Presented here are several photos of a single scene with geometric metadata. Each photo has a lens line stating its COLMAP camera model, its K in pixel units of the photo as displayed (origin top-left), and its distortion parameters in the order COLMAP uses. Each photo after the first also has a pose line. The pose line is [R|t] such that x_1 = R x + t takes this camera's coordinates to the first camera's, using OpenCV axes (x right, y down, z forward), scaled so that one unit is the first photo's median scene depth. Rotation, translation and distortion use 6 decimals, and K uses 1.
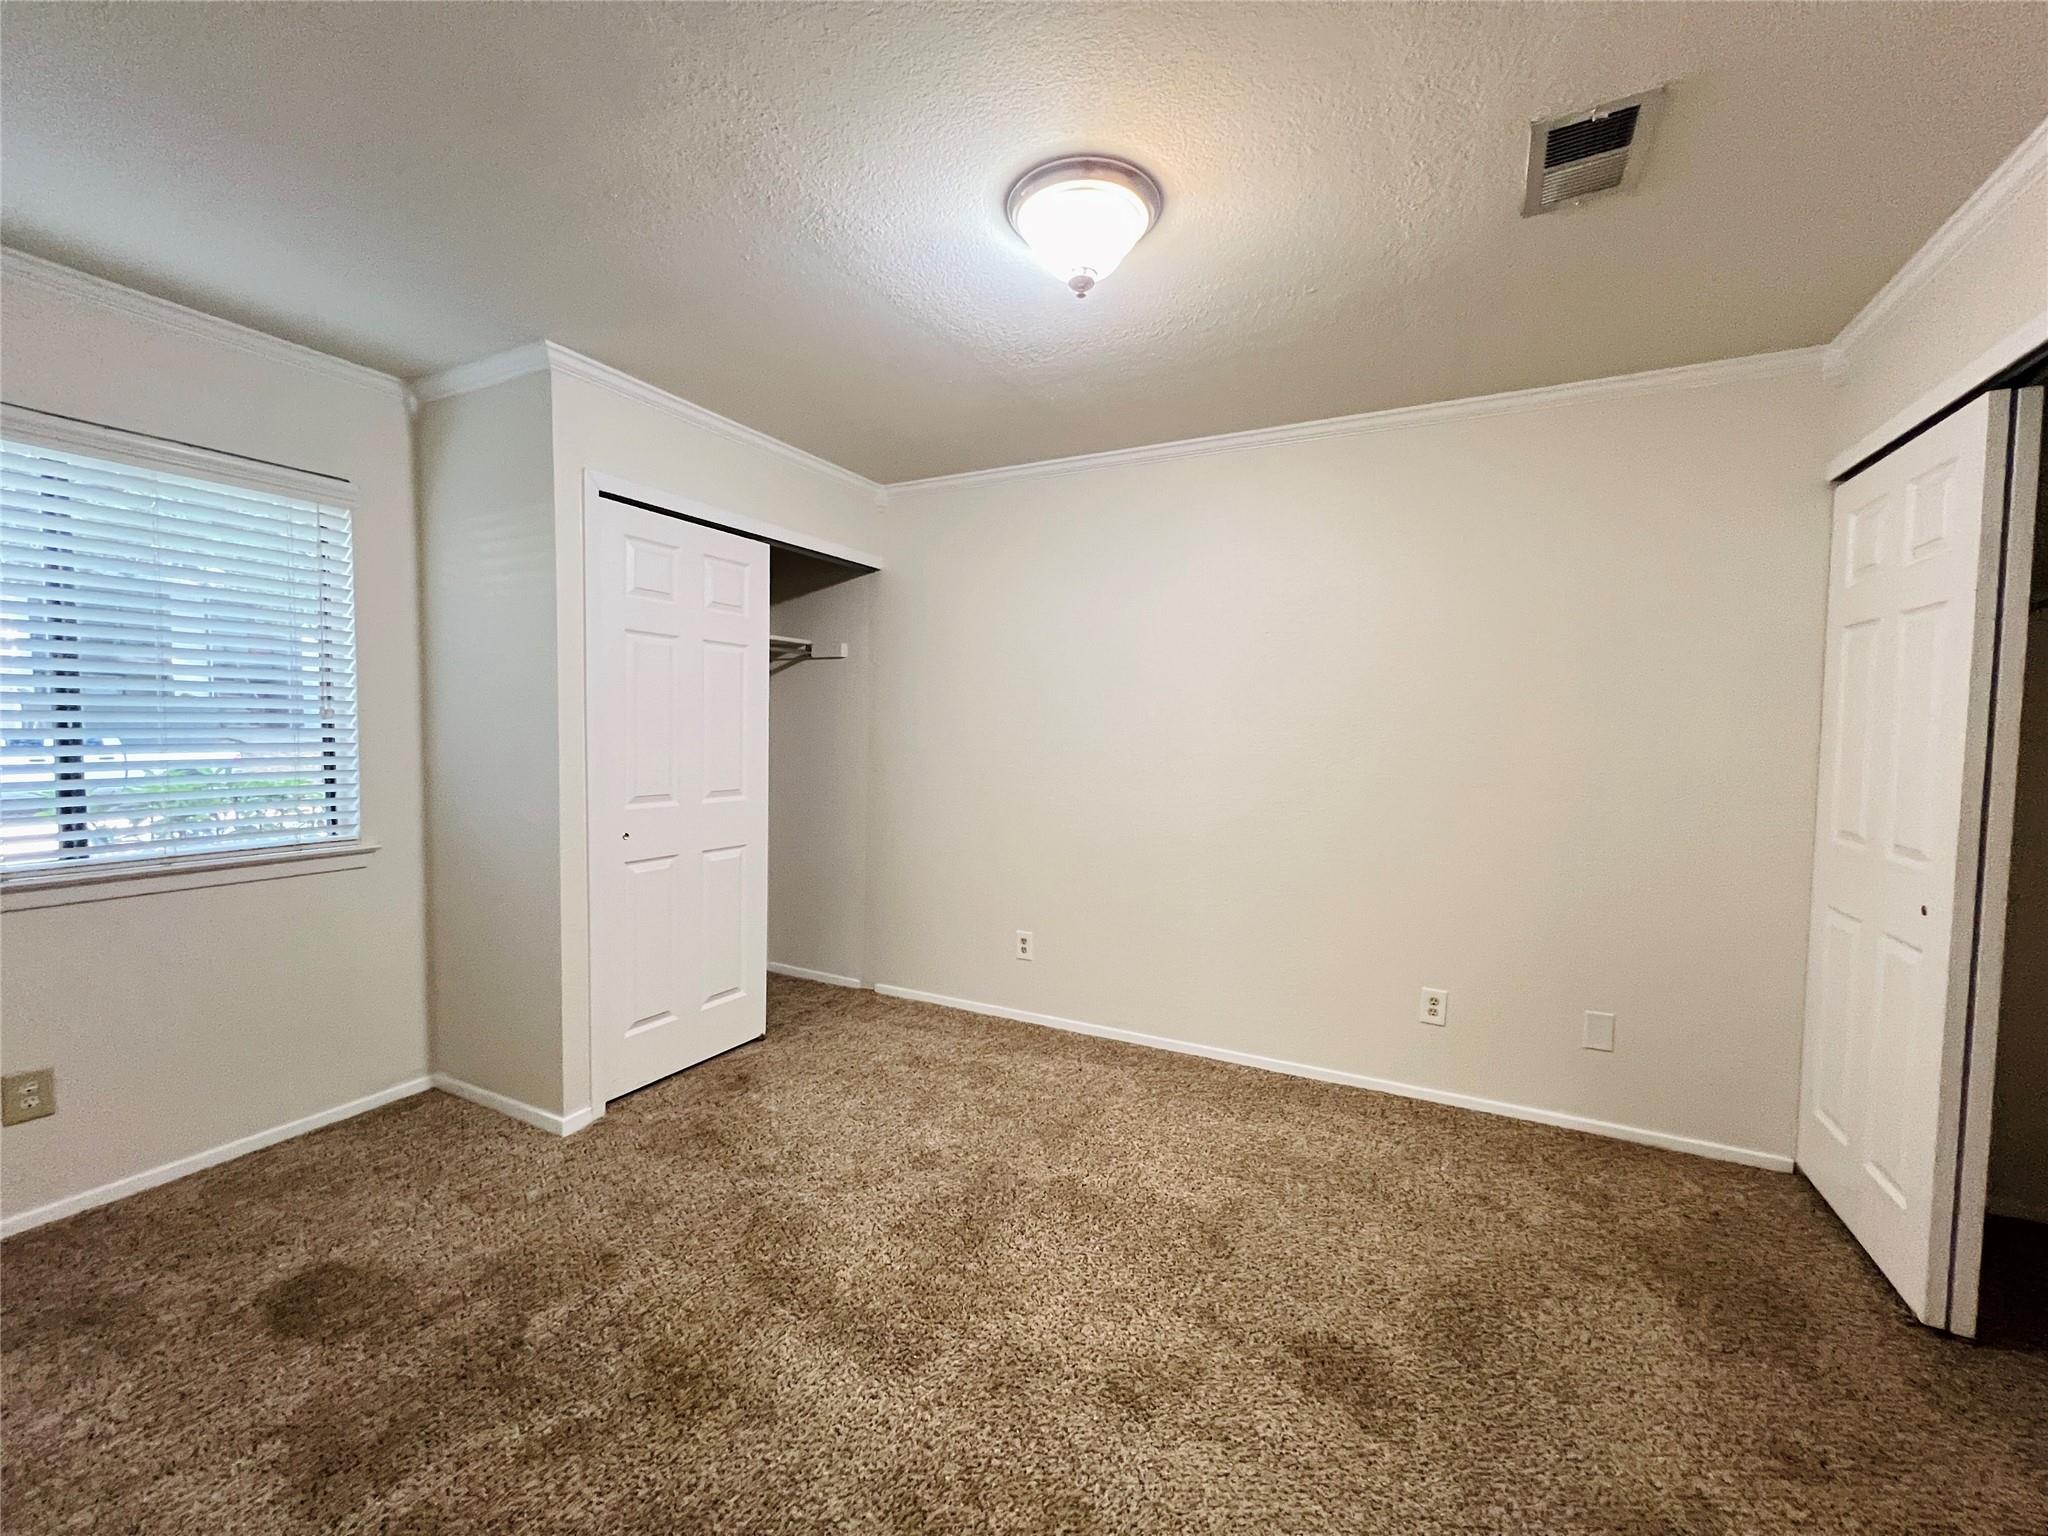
lens RADIAL K [[818.2, 0, 1024.6], [0, 818.2, 768.5], [0, 0, 1]] dist [-0.002094, 0.000974]
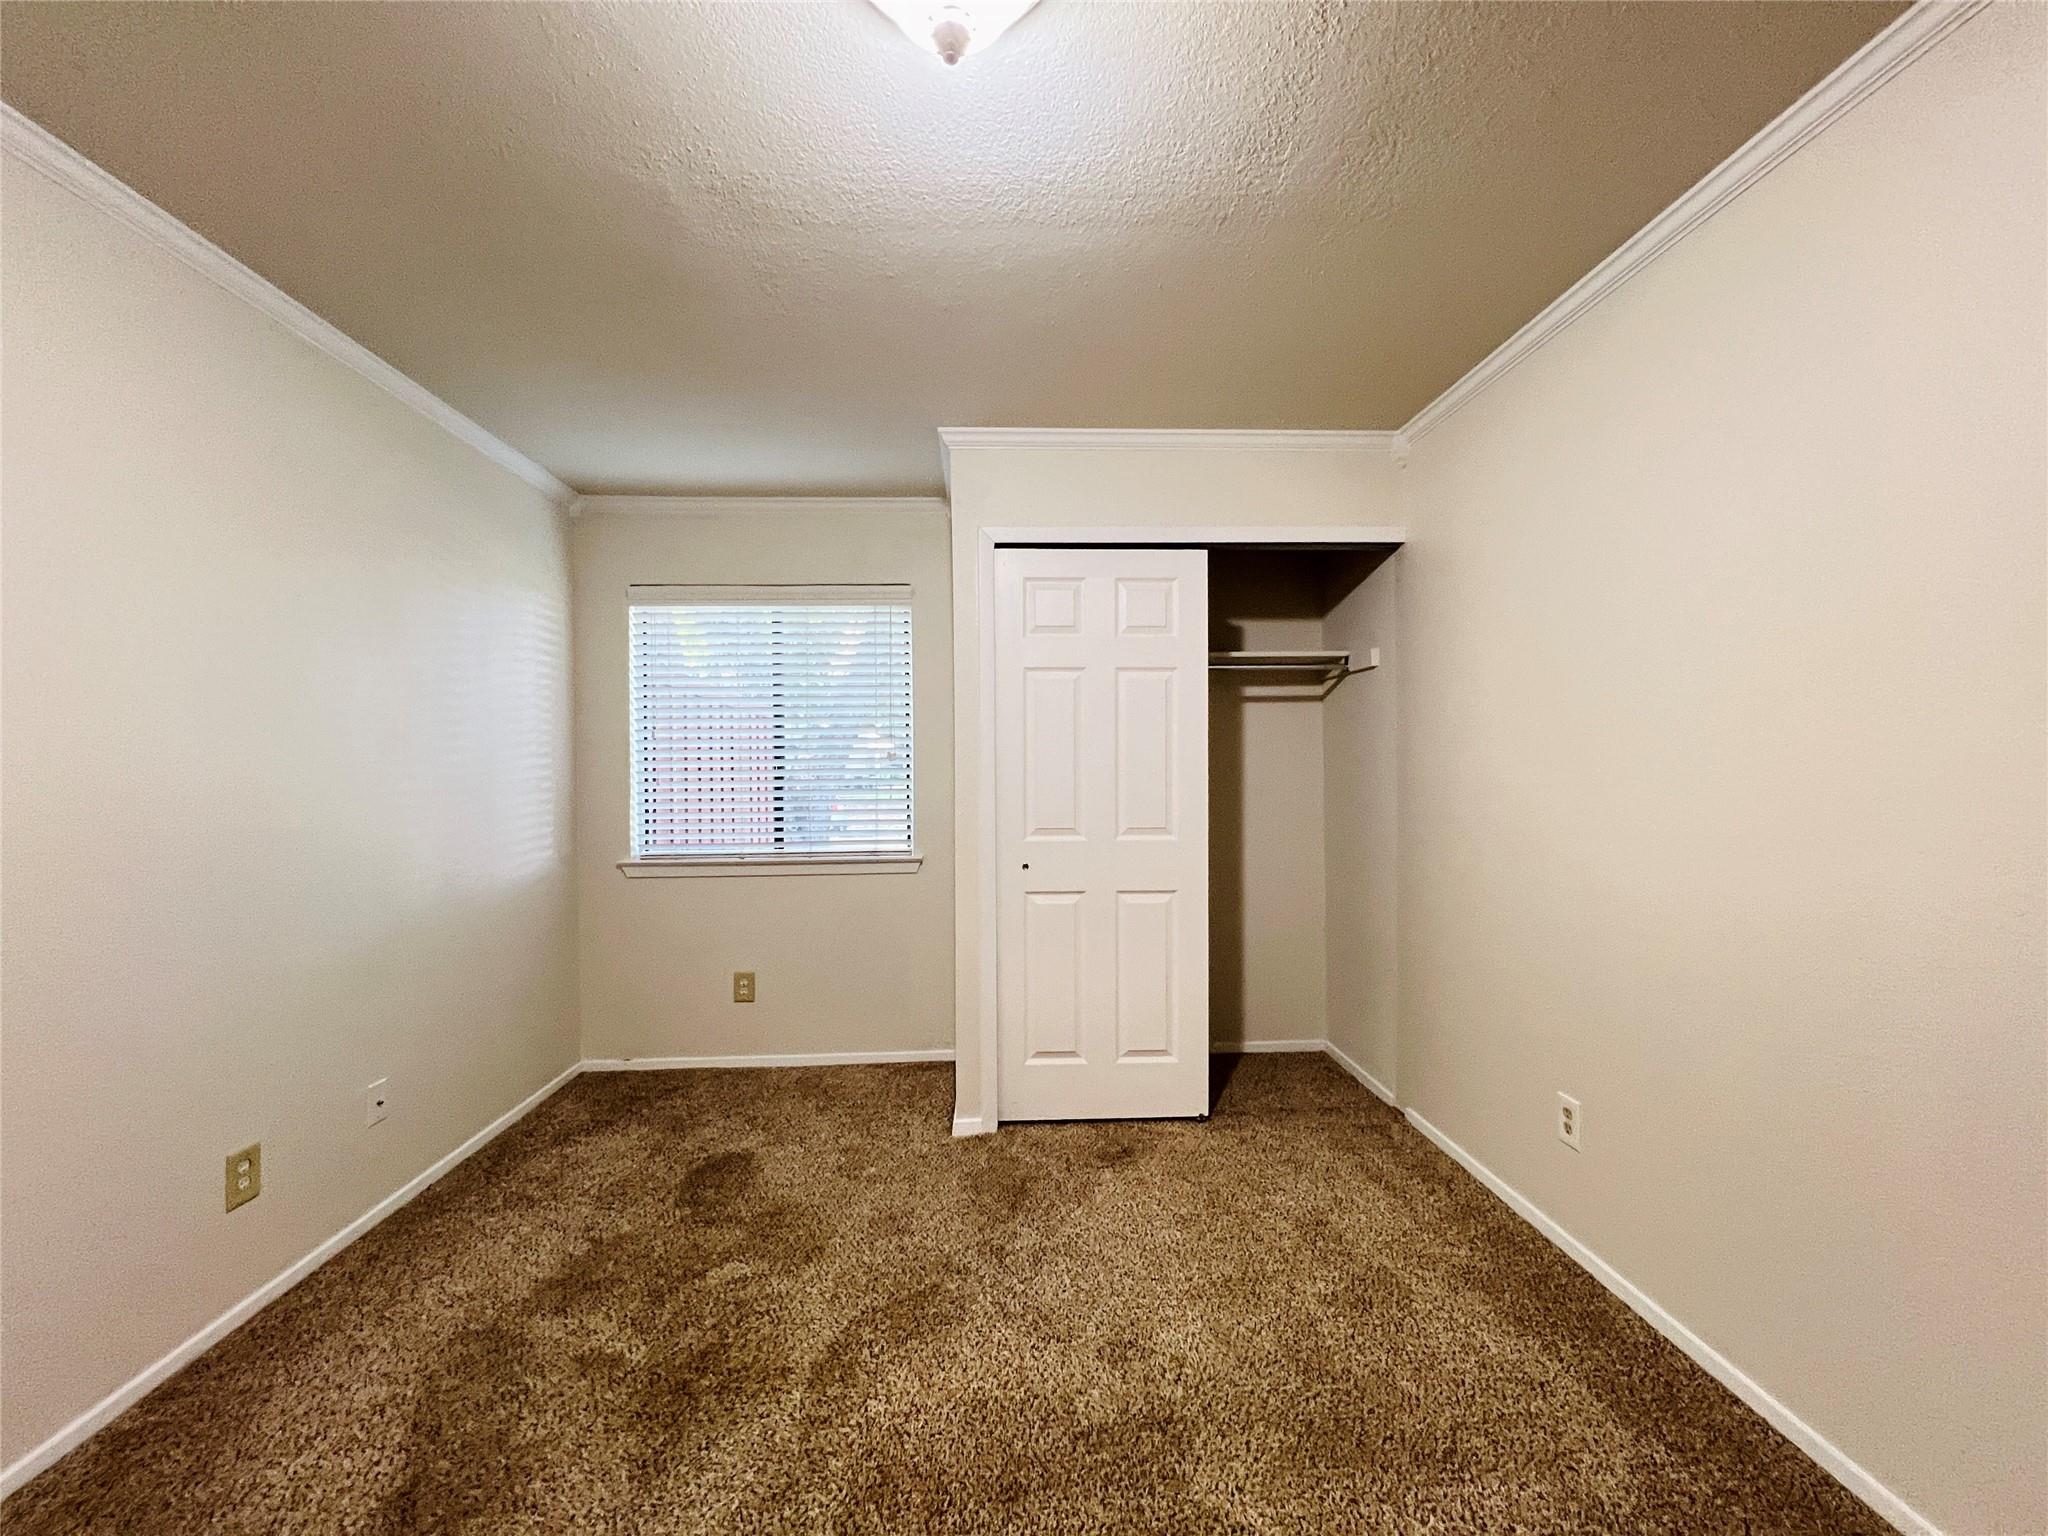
lens RADIAL K [[818.2, 0, 1031.5], [0, 818.2, 767.3], [0, 0, 1]] dist [-0.002094, 0.000974]
pose [[0.501439, -0.021100, -0.864936, 0.403961], [-0.025463, 0.998910, -0.039130, -0.002139], [0.864818, 0.041645, 0.500355, 0.473845]]
